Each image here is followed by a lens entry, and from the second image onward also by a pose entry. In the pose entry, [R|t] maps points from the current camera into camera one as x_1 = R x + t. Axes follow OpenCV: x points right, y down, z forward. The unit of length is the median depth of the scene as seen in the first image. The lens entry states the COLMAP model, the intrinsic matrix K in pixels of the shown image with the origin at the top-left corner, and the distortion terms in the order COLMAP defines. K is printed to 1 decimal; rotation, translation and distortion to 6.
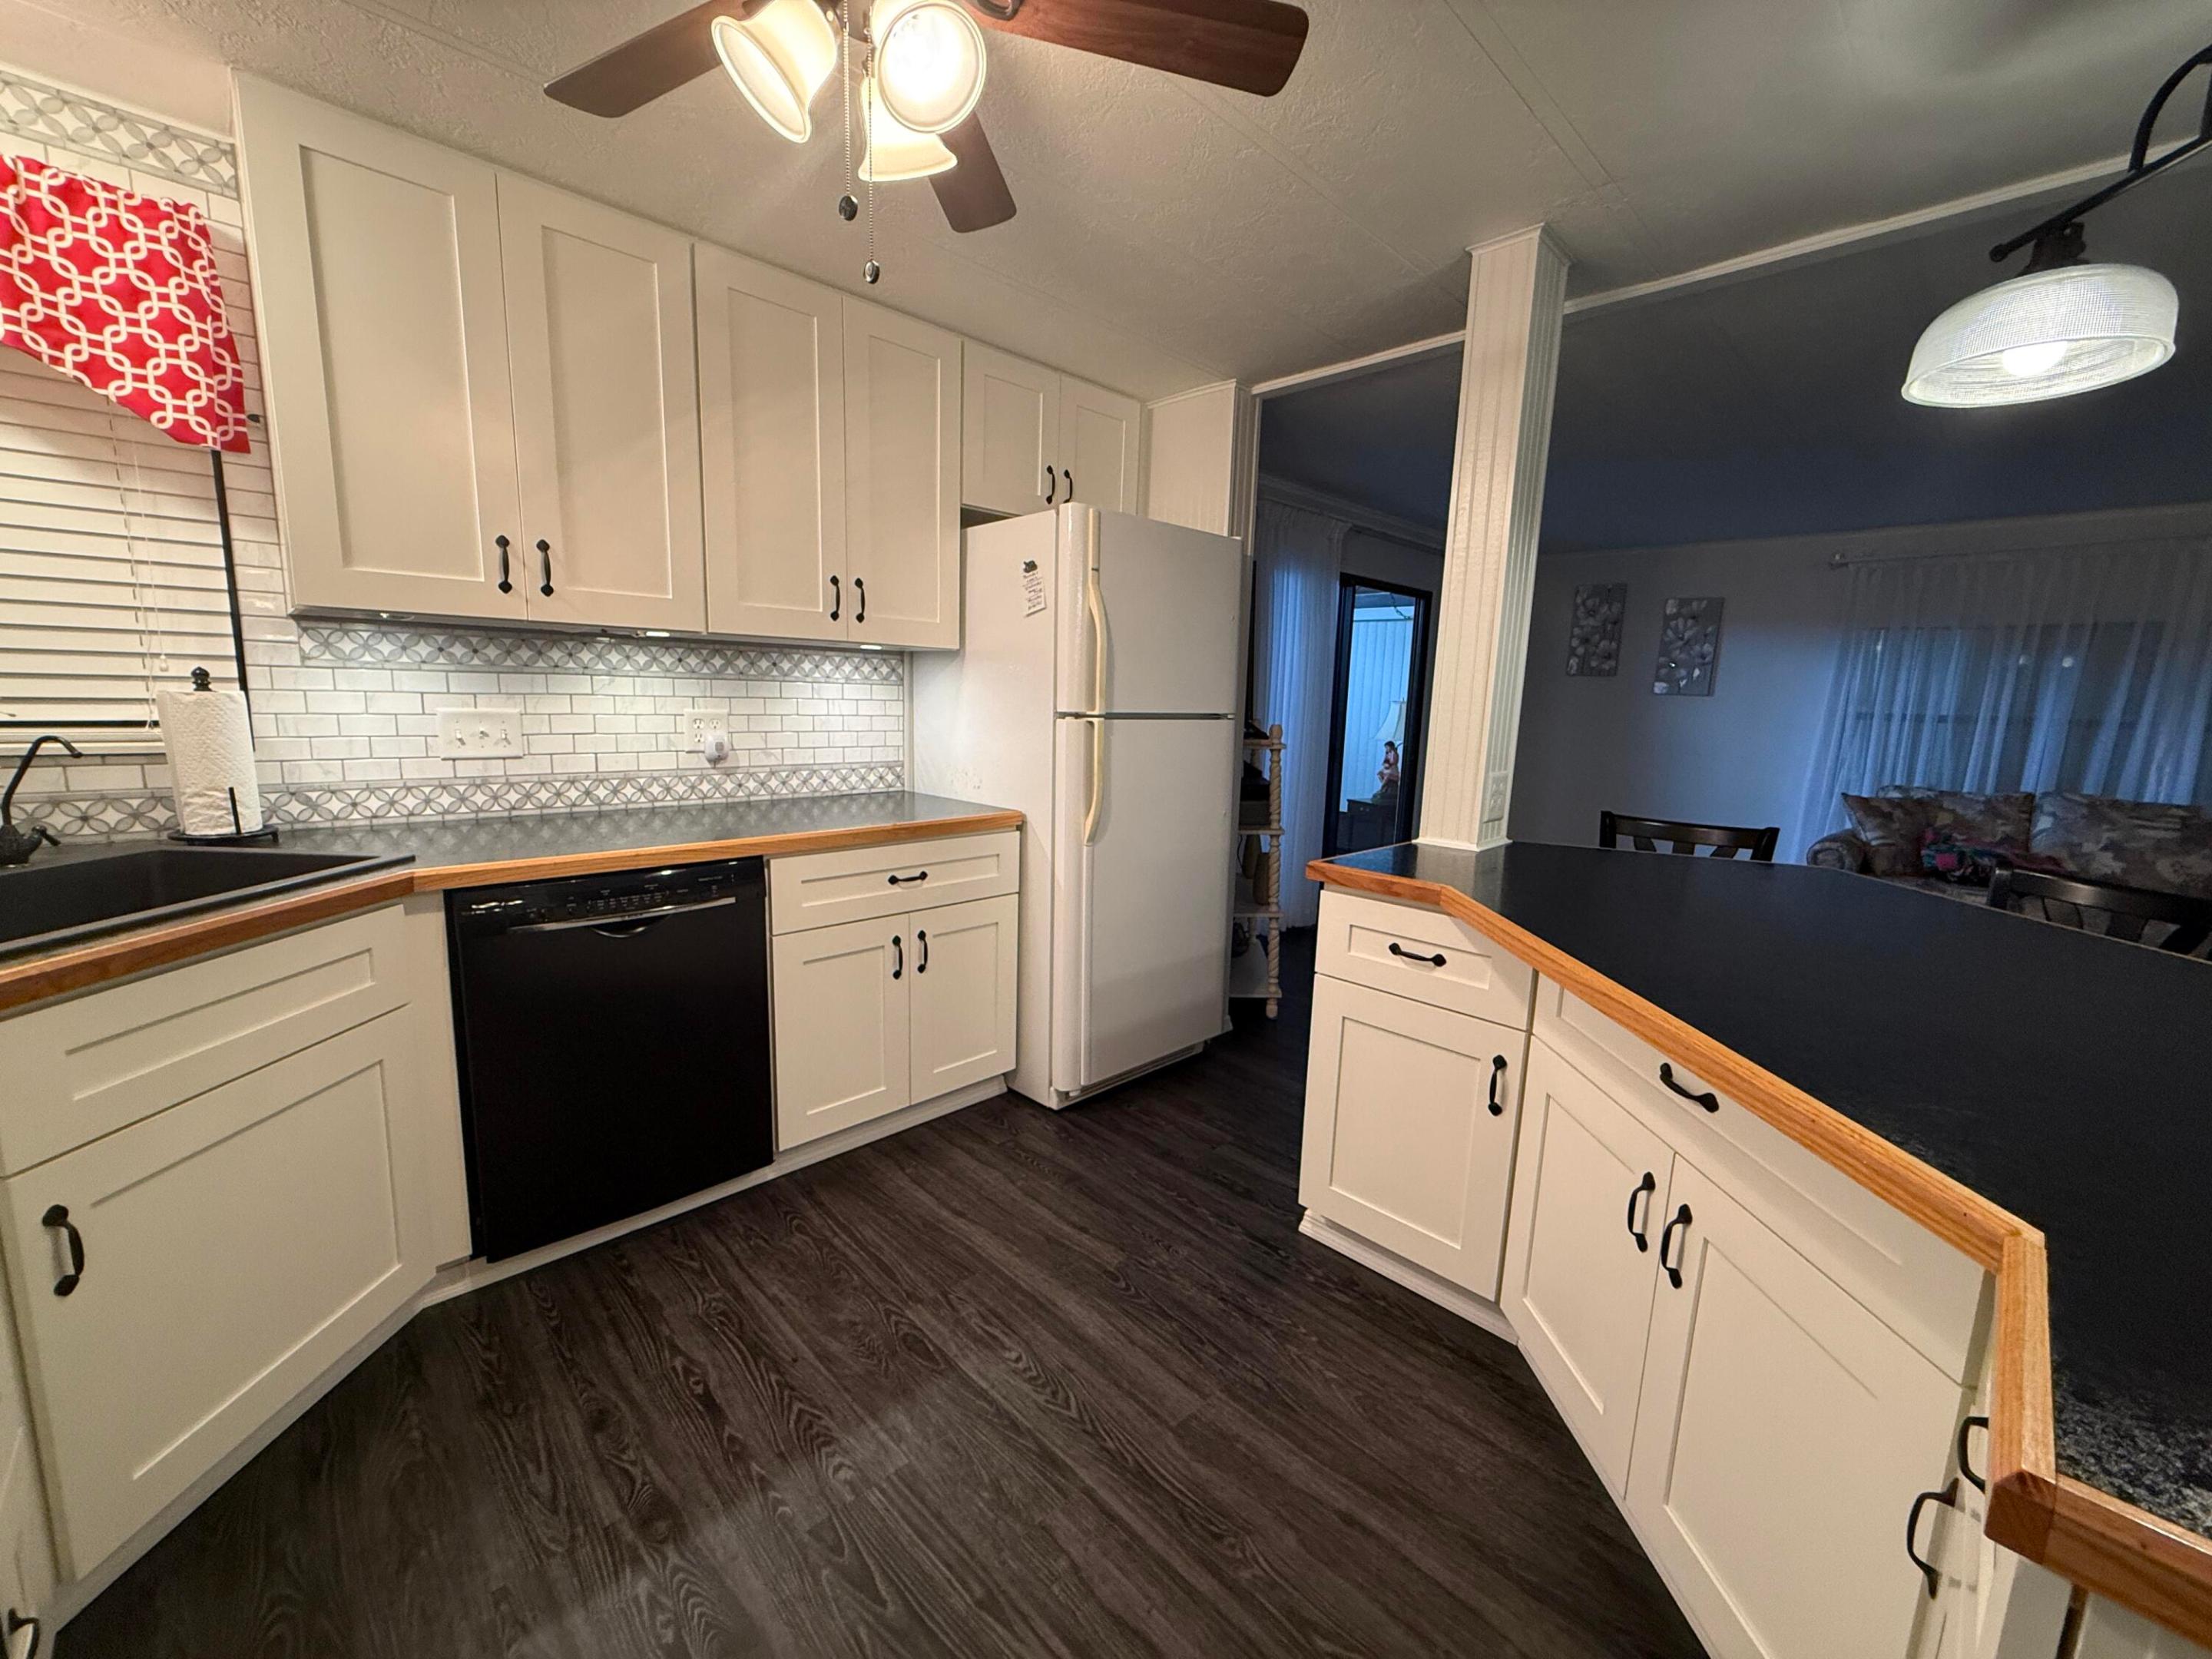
lens RADIAL K [[879.3, 0, 1099.9], [0, 879.3, 834.2], [0, 0, 1]] dist [-0.001640, 0.001018]
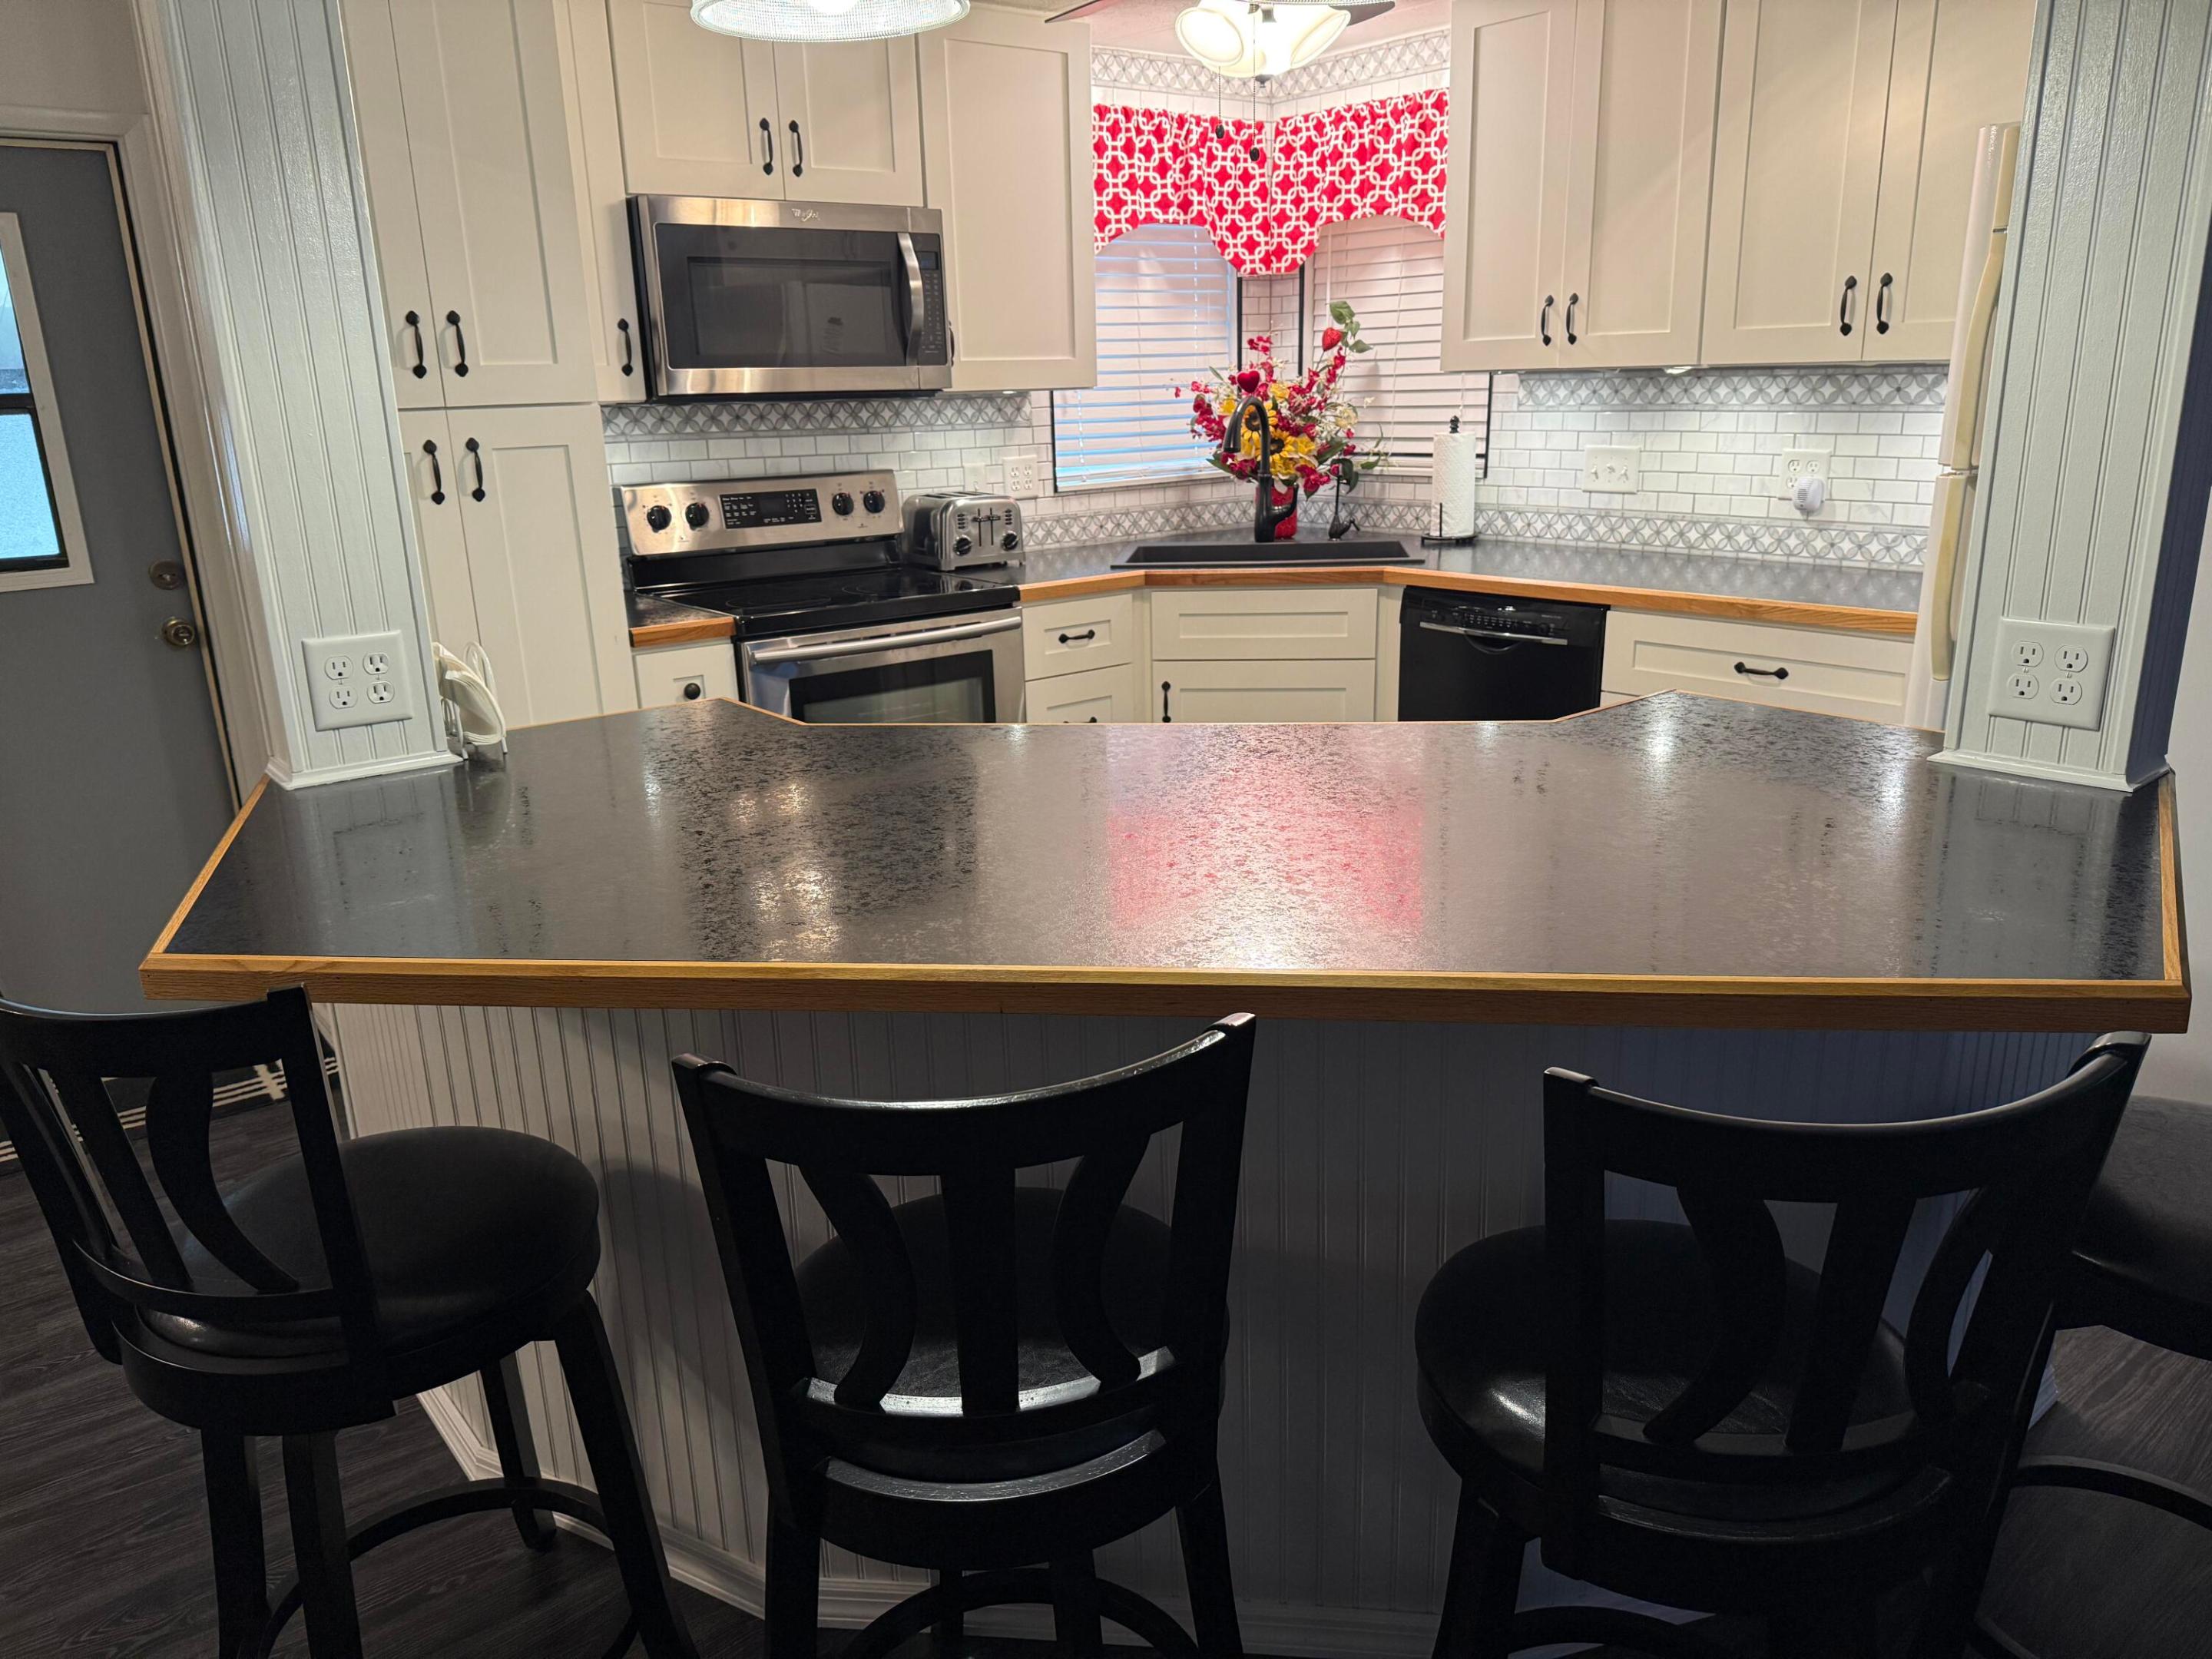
lens RADIAL K [[1556.7, 0, 1111.5], [0, 1556.7, 830.1], [0, 0, 1]] dist [0.068861, -0.095520]
pose [[-0.091252, 0.254671, -0.962713, 1.336145], [-0.136254, 0.954461, 0.265403, -0.118830], [0.986462, 0.155392, -0.052396, 0.555734]]
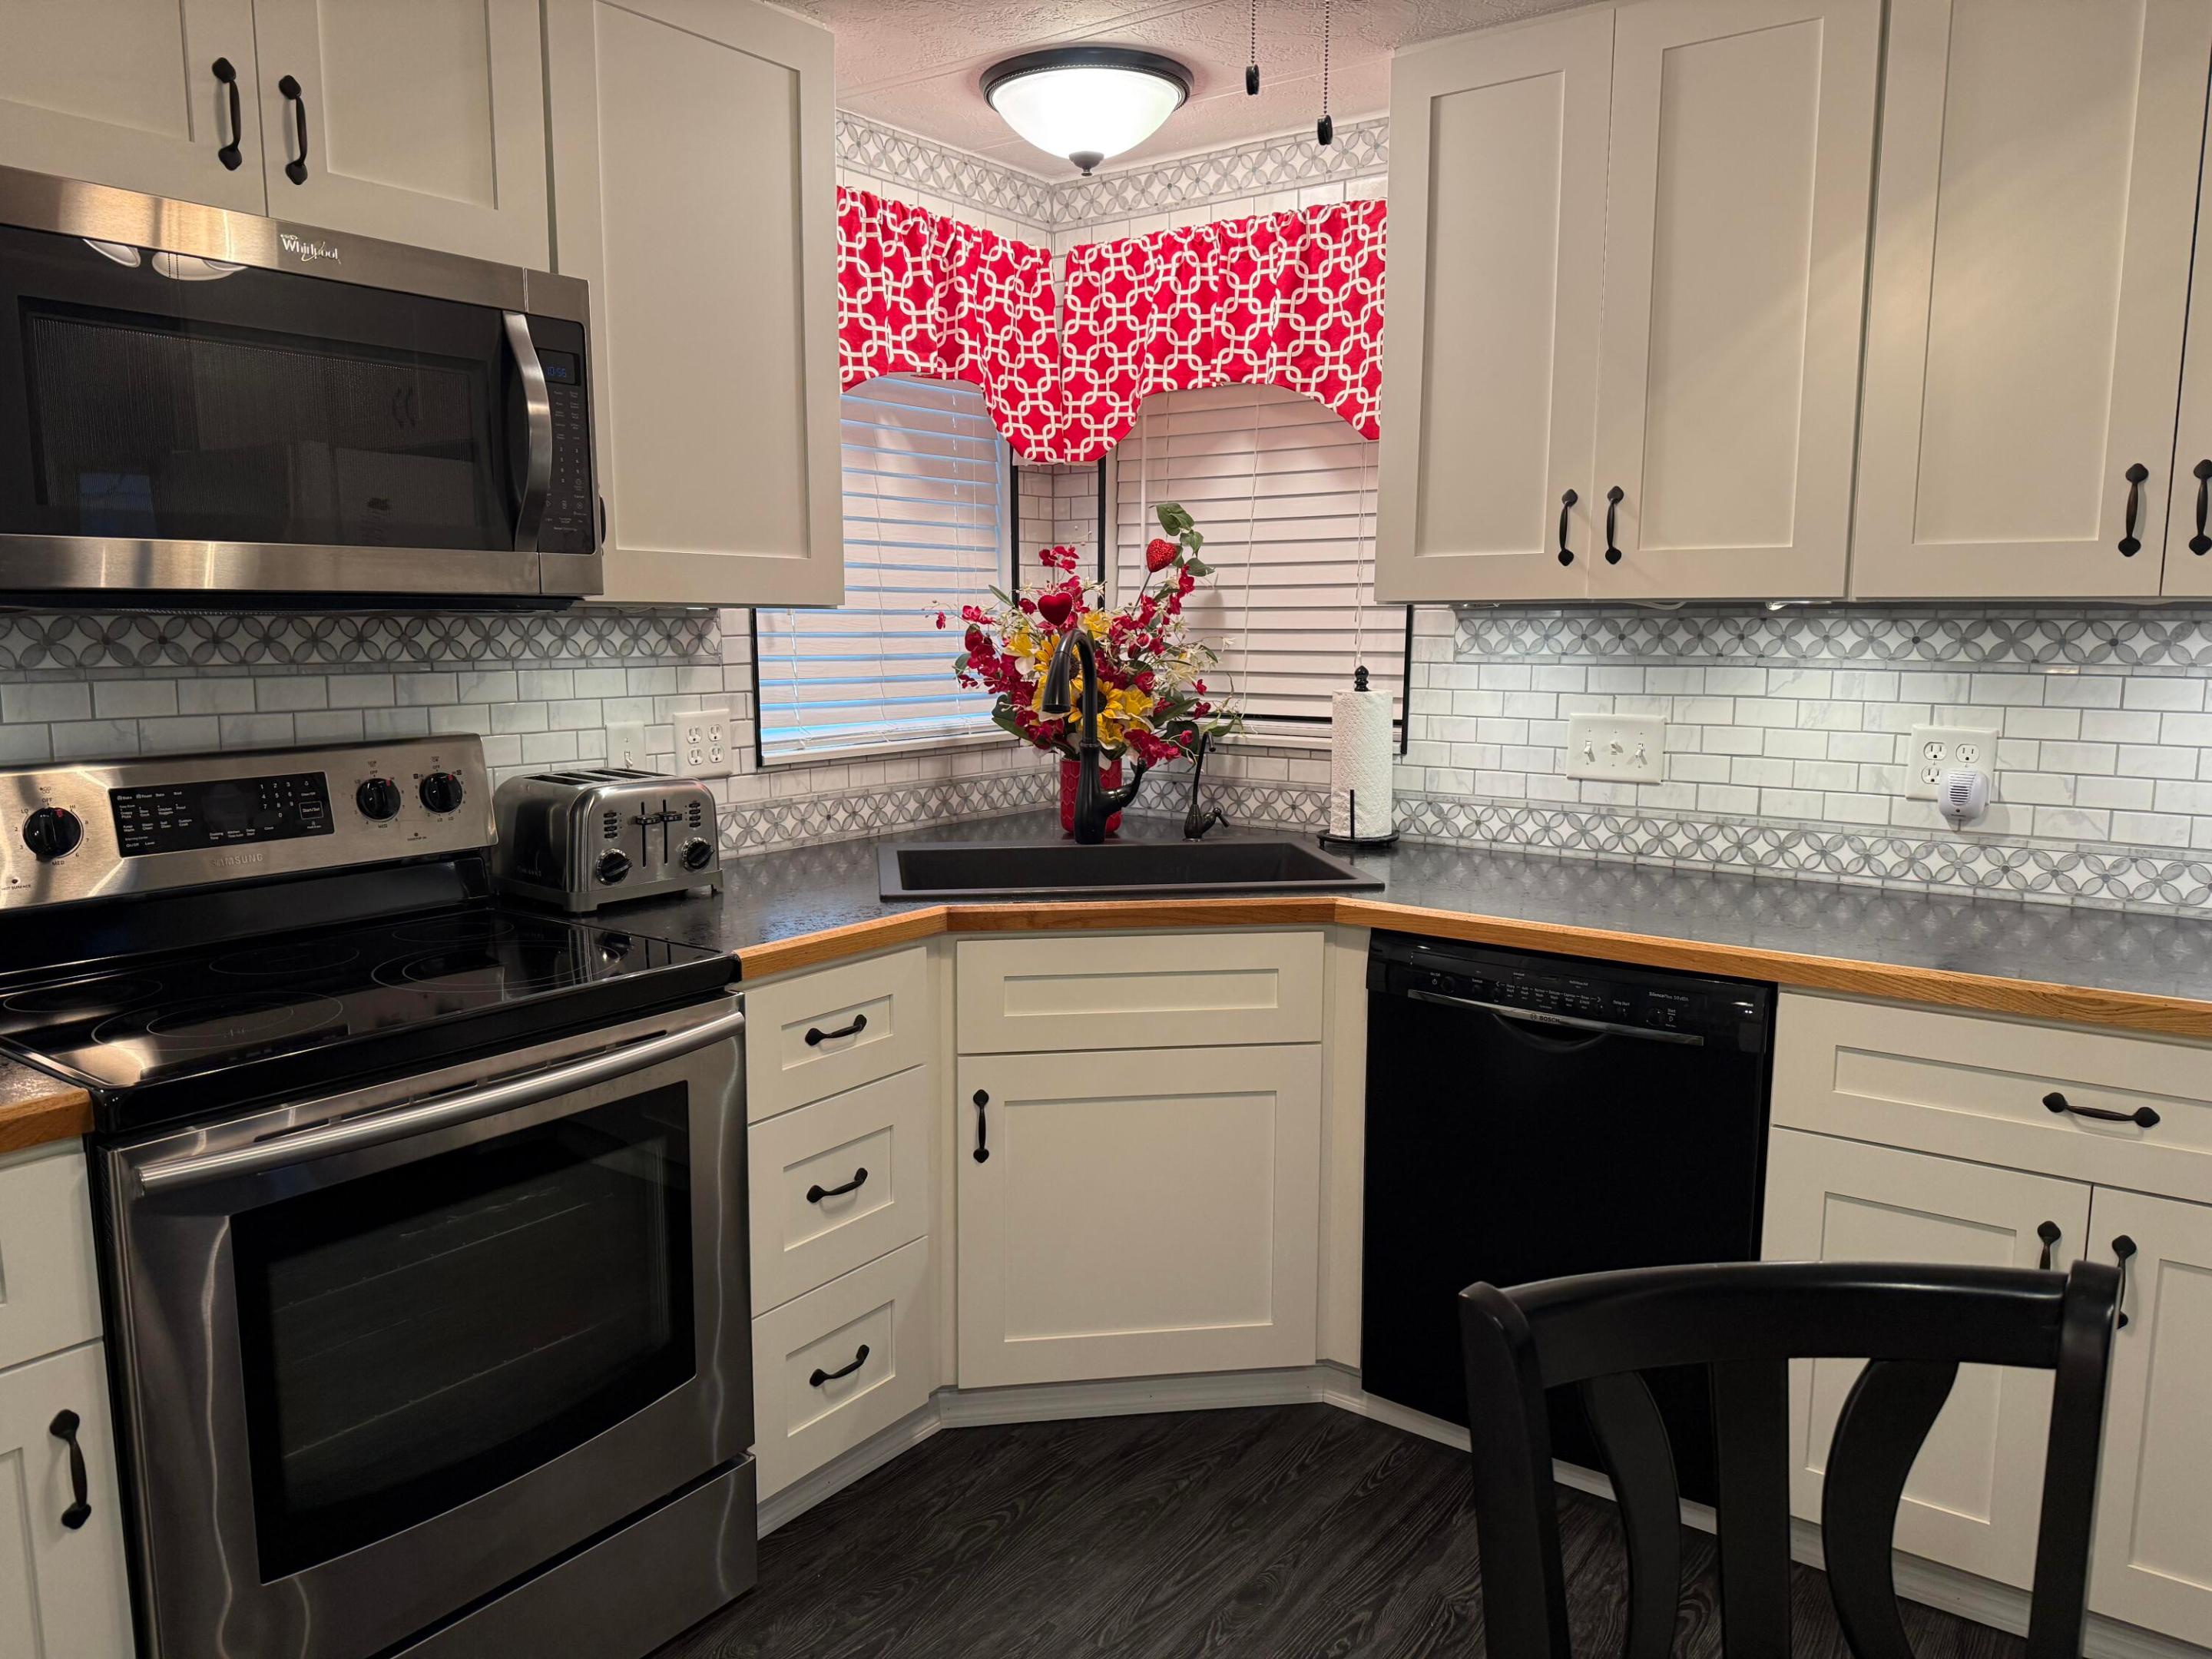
lens RADIAL K [[1556.7, 0, 1102.1], [0, 1556.7, 838.7], [0, 0, 1]] dist [0.068861, -0.095520]
pose [[0.164747, 0.112884, -0.979855, 0.522011], [-0.155993, 0.983908, 0.087123, -0.085851], [0.973922, 0.138498, 0.179705, 0.350760]]
